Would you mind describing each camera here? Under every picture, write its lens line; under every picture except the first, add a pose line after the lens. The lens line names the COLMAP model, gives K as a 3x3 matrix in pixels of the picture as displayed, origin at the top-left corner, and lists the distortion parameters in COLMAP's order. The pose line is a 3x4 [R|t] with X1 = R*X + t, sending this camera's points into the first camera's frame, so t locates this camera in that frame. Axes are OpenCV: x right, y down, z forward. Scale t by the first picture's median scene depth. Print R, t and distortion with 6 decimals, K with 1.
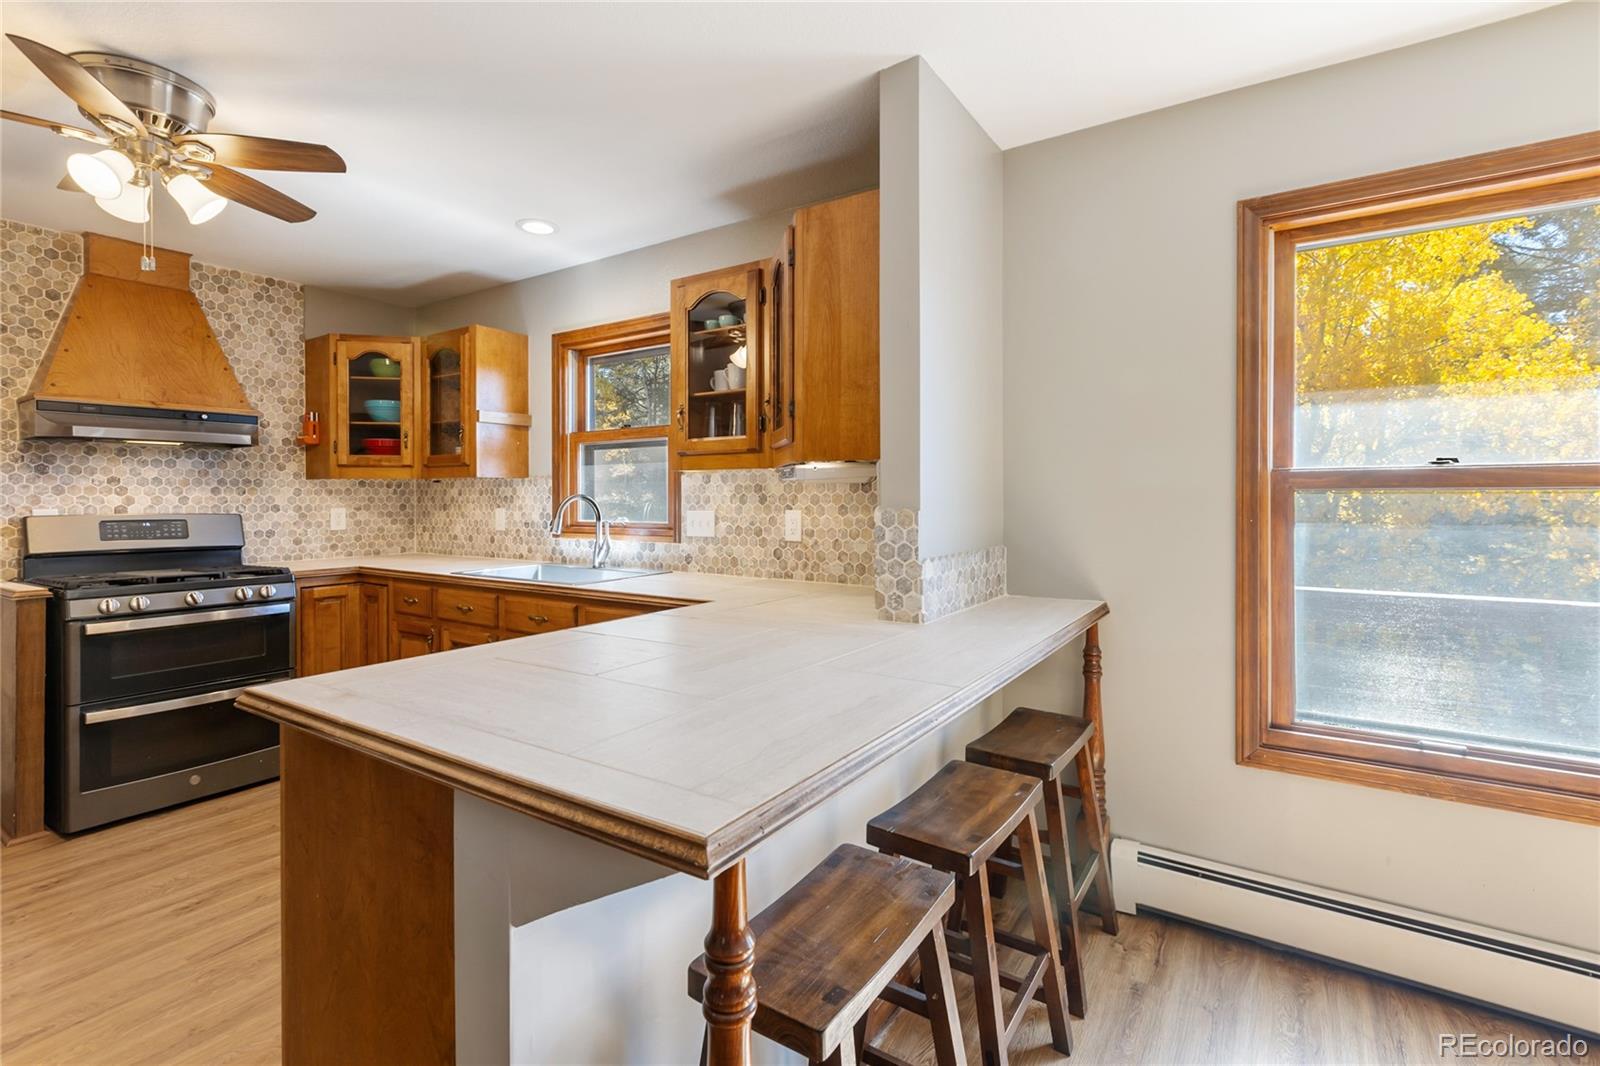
lens RADIAL K [[727.9, 0, 806.2], [0, 727.9, 505.0], [0, 0, 1]] dist [0.000593, 0.000052]
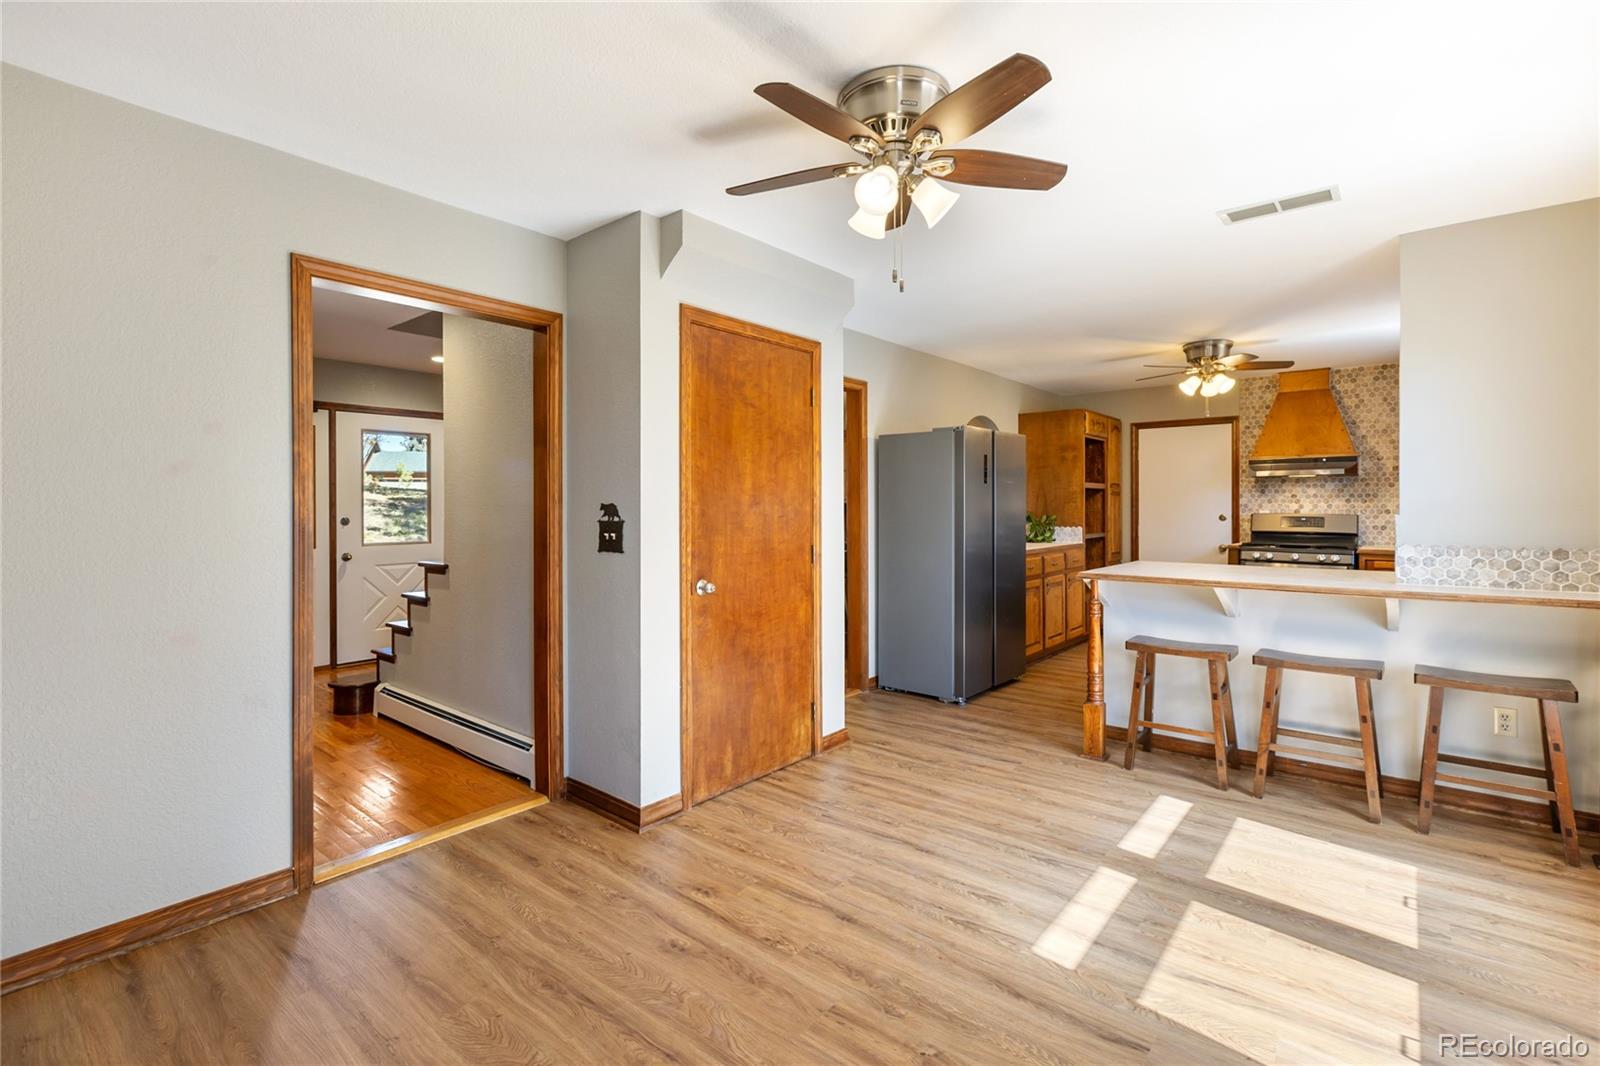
lens RADIAL K [[735.2, 0, 796.2], [0, 735.2, 487.6], [0, 0, 1]] dist [0.001879, -0.000487]
pose [[-0.108709, -0.022123, -0.993827, 1.133068], [-0.008466, 0.999737, -0.021329, -0.003188], [0.994038, 0.006095, -0.108867, -0.097514]]
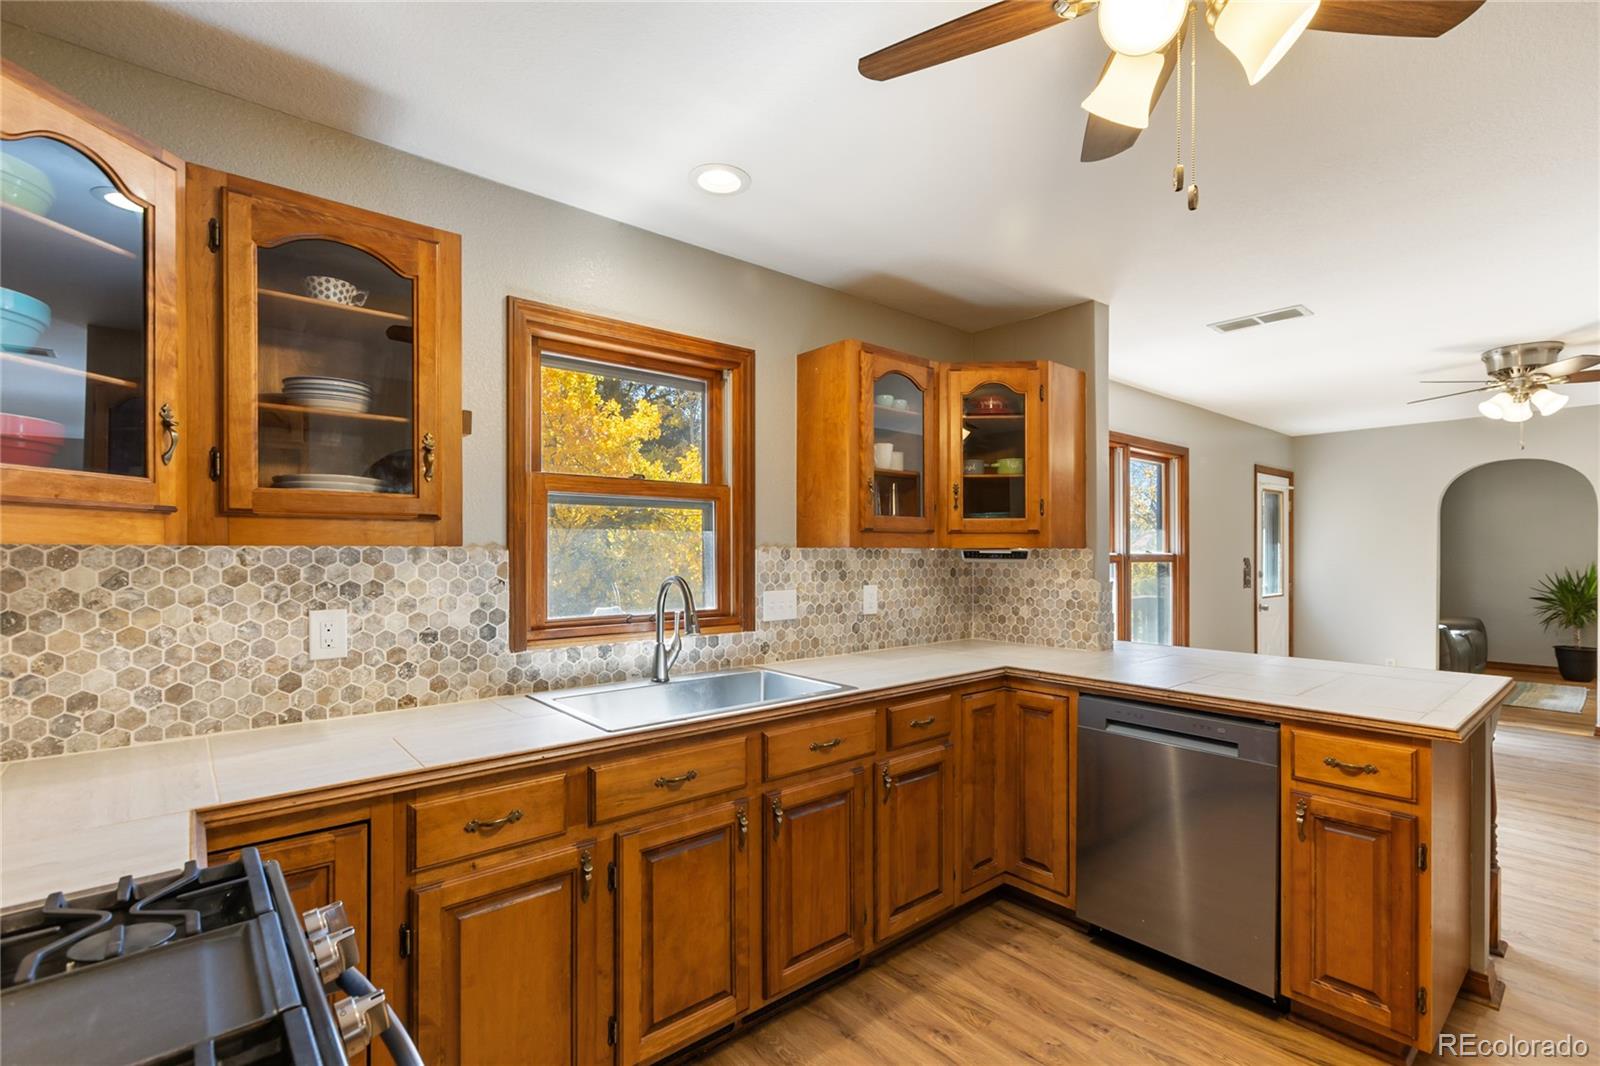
lens RADIAL K [[732.1, 0, 802.0], [0, 732.1, 554.9], [0, 0, 1]] dist [0.000975, -0.000007]
pose [[0.273771, -0.001897, 0.961793, -0.953265], [0.009693, 0.999953, -0.000786, -0.033030], [-0.961746, 0.009538, 0.273776, 0.709551]]
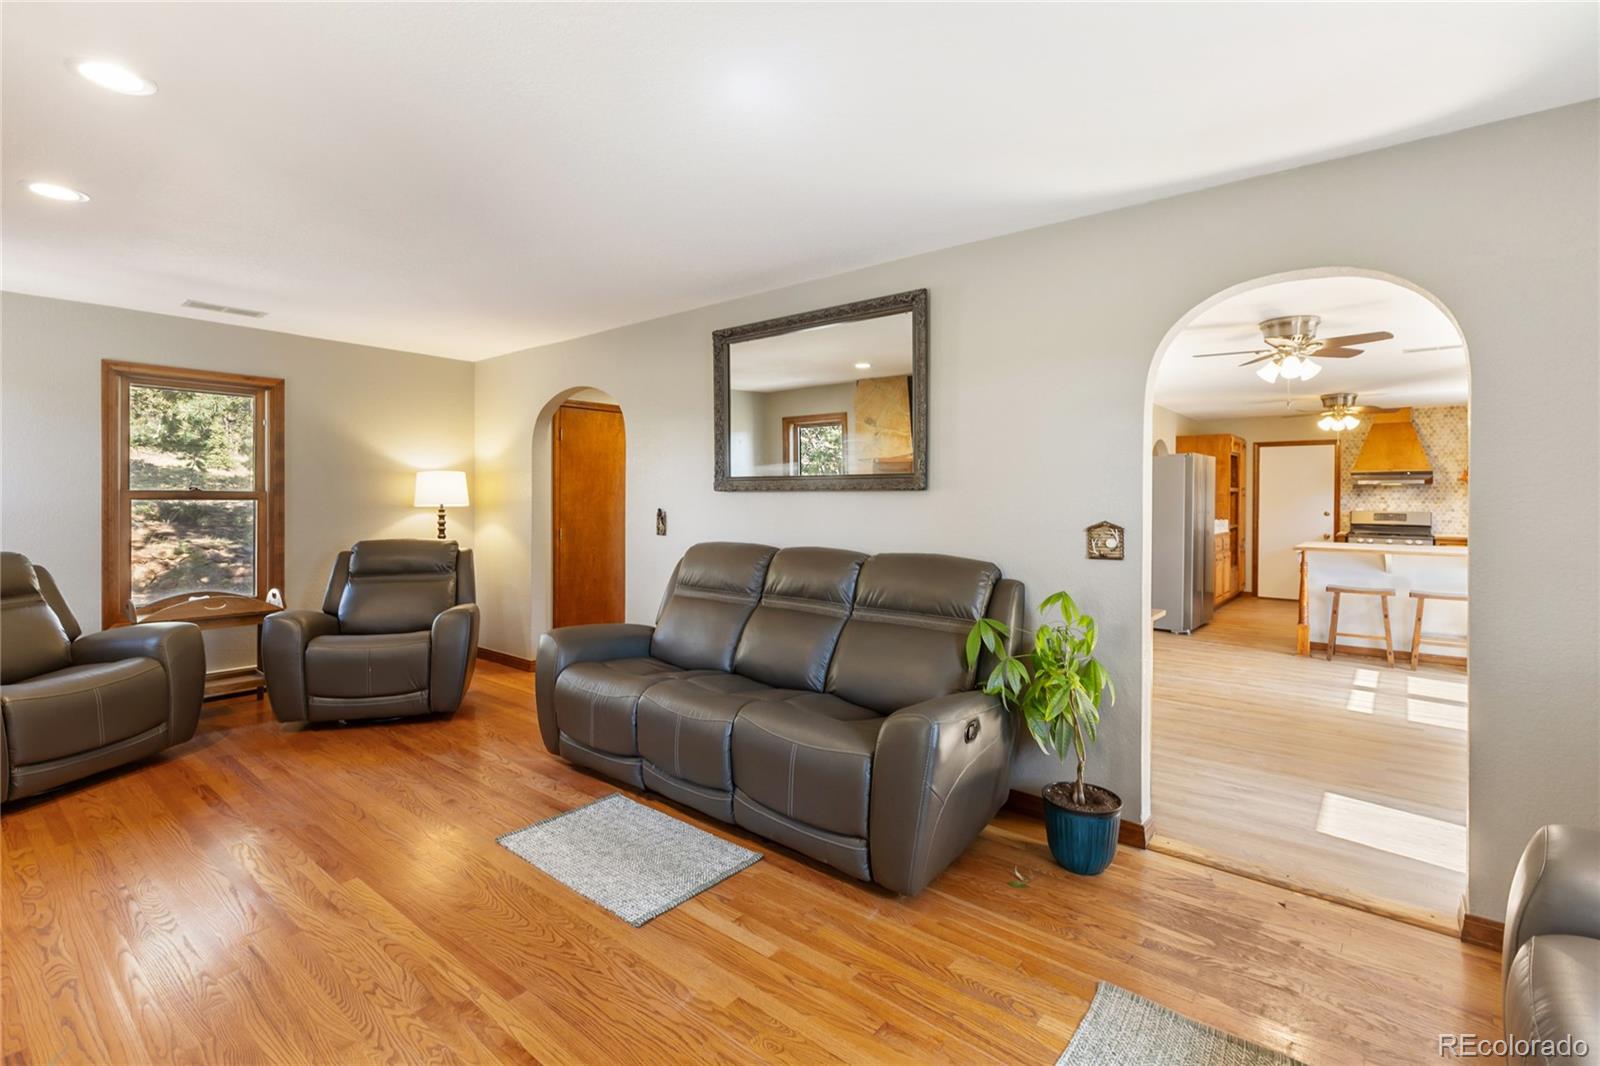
lens RADIAL K [[735.2, 0, 796.2], [0, 735.2, 487.6], [0, 0, 1]] dist [0.001879, -0.000487]
pose [[-0.105122, -0.010321, -0.994406, 1.973498], [-0.015128, 0.999847, -0.008778, -0.016996], [0.994344, 0.014121, -0.105262, -0.861621]]
